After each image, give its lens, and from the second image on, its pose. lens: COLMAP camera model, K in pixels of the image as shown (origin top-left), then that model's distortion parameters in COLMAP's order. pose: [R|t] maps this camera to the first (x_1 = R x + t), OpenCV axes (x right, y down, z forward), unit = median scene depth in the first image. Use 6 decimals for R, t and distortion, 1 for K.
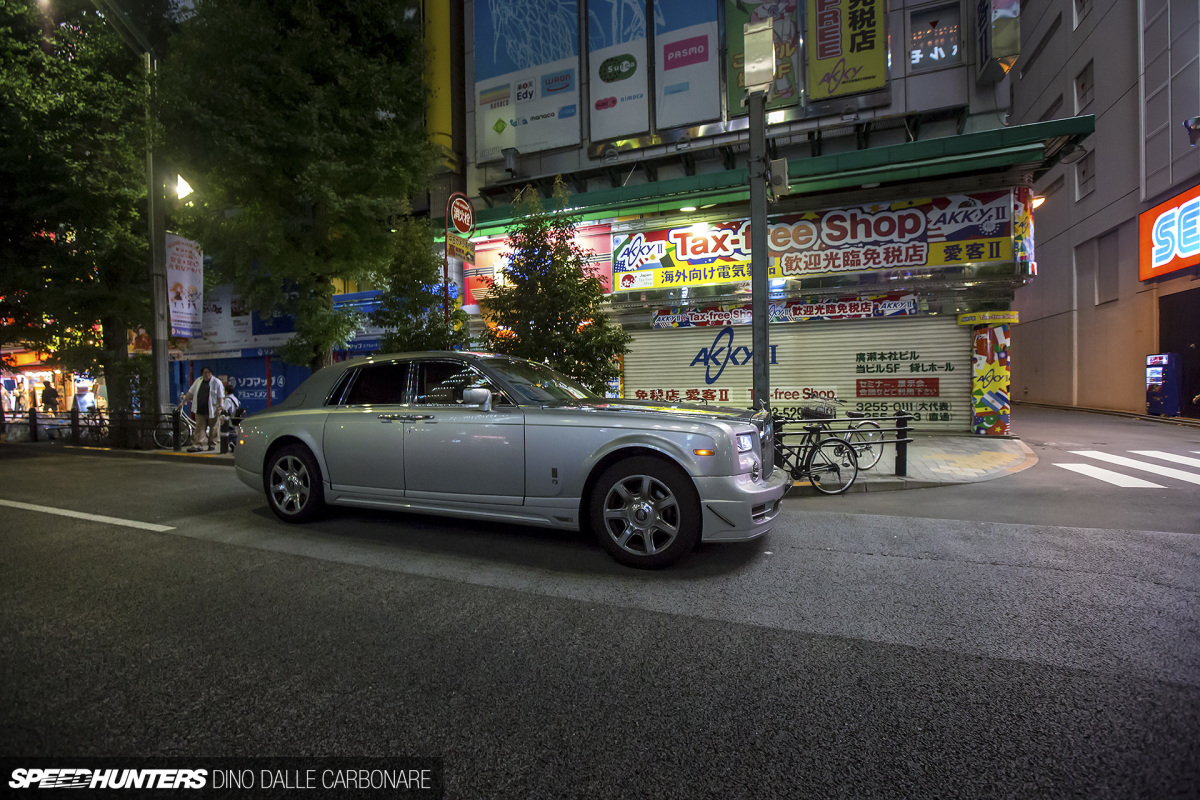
lens RADIAL K [[554.3, 0, 566.4], [0, 554.3, 400.7], [0, 0, 1]] dist [-0.040822, 0.010789]
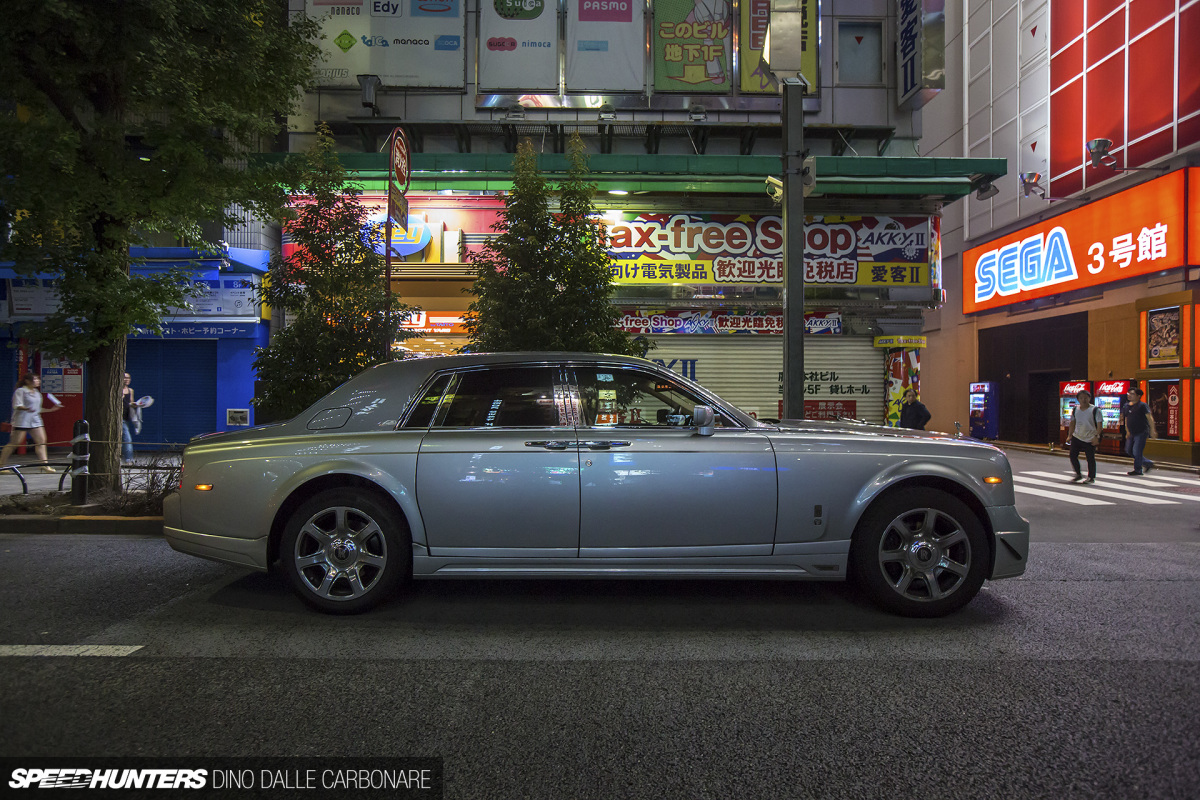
lens RADIAL K [[694.9, 0, 600.0], [0, 694.9, 400.0], [0, 0, 1]] dist [-0.054462, 0.057758]
pose [[0.912933, 0.019850, 0.407626, -0.233706], [-0.006539, 0.999400, -0.034020, 0.001865], [-0.408056, 0.028393, 0.912515, 0.067910]]
